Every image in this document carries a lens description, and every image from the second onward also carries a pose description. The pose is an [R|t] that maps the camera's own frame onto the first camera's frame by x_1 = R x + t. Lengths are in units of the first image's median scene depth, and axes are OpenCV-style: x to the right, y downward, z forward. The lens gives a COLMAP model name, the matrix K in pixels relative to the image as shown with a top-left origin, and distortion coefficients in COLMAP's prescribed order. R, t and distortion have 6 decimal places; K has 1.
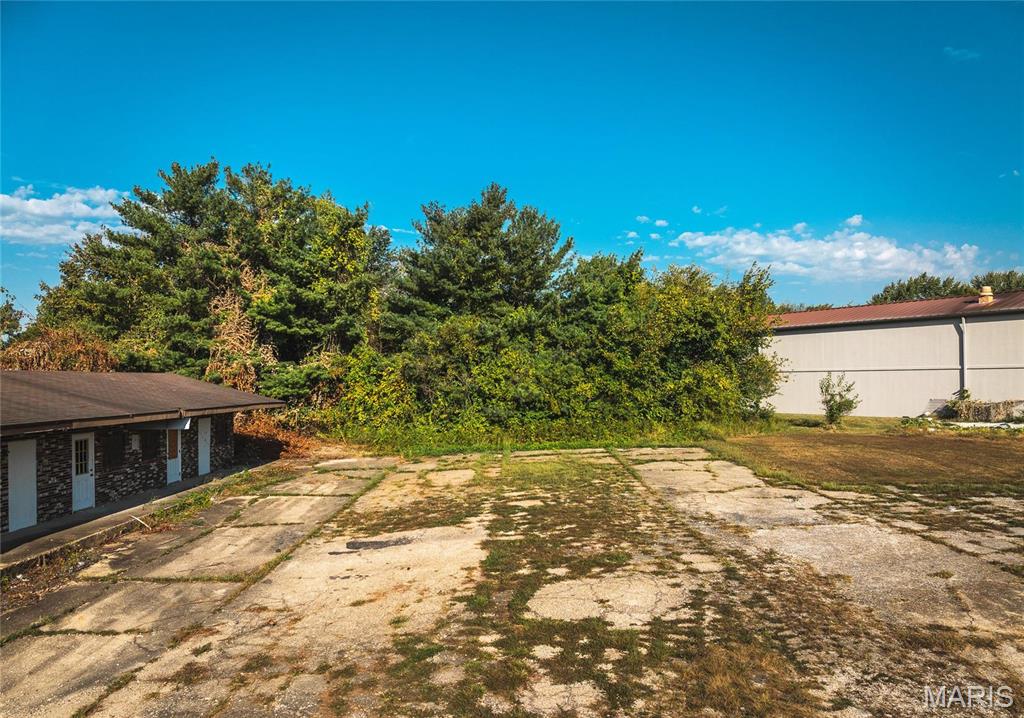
lens RADIAL K [[720.8, 0, 513.2], [0, 720.8, 372.4], [0, 0, 1]] dist [-0.037163, 0.003152]
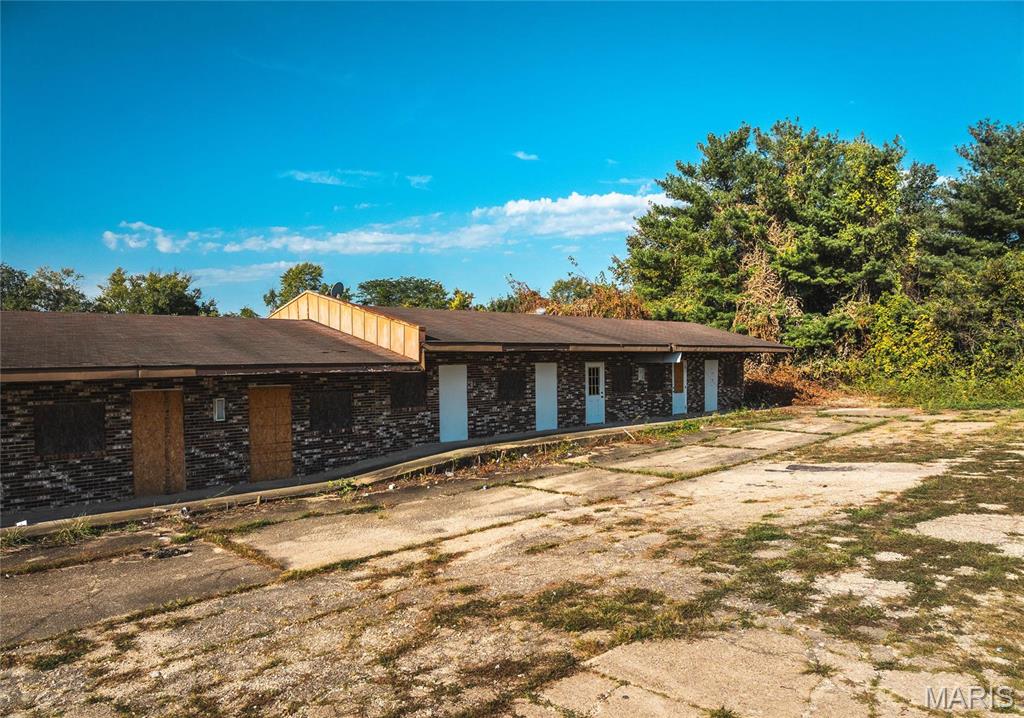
lens RADIAL K [[721.2, 0, 509.0], [0, 721.2, 385.1], [0, 0, 1]] dist [-0.093246, 0.048945]
pose [[0.706573, 0.026981, -0.707126, 0.087699], [0.011890, 0.998679, 0.049987, 0.031626], [0.707540, -0.043727, 0.705319, 0.007834]]
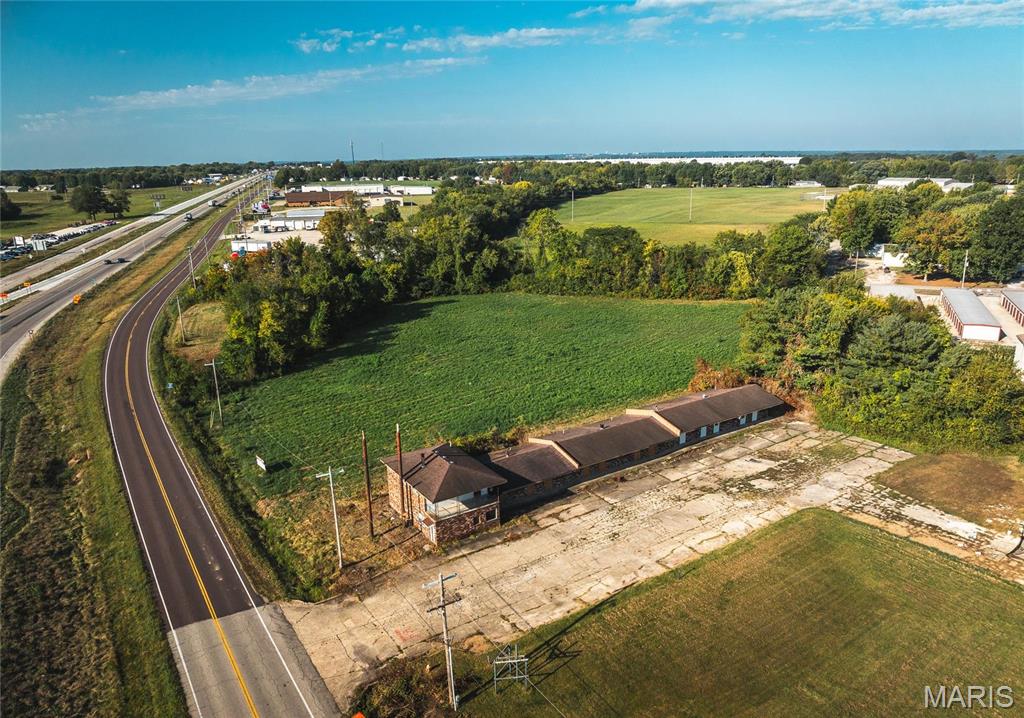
lens RADIAL K [[720.8, 0, 513.2], [0, 720.8, 372.4], [0, 0, 1]] dist [-0.037163, 0.003152]
pose [[0.546910, 0.242845, -0.801196, 1.283753], [0.023875, 0.952092, 0.304879, -0.896658], [0.836851, -0.185870, 0.514911, -1.358711]]
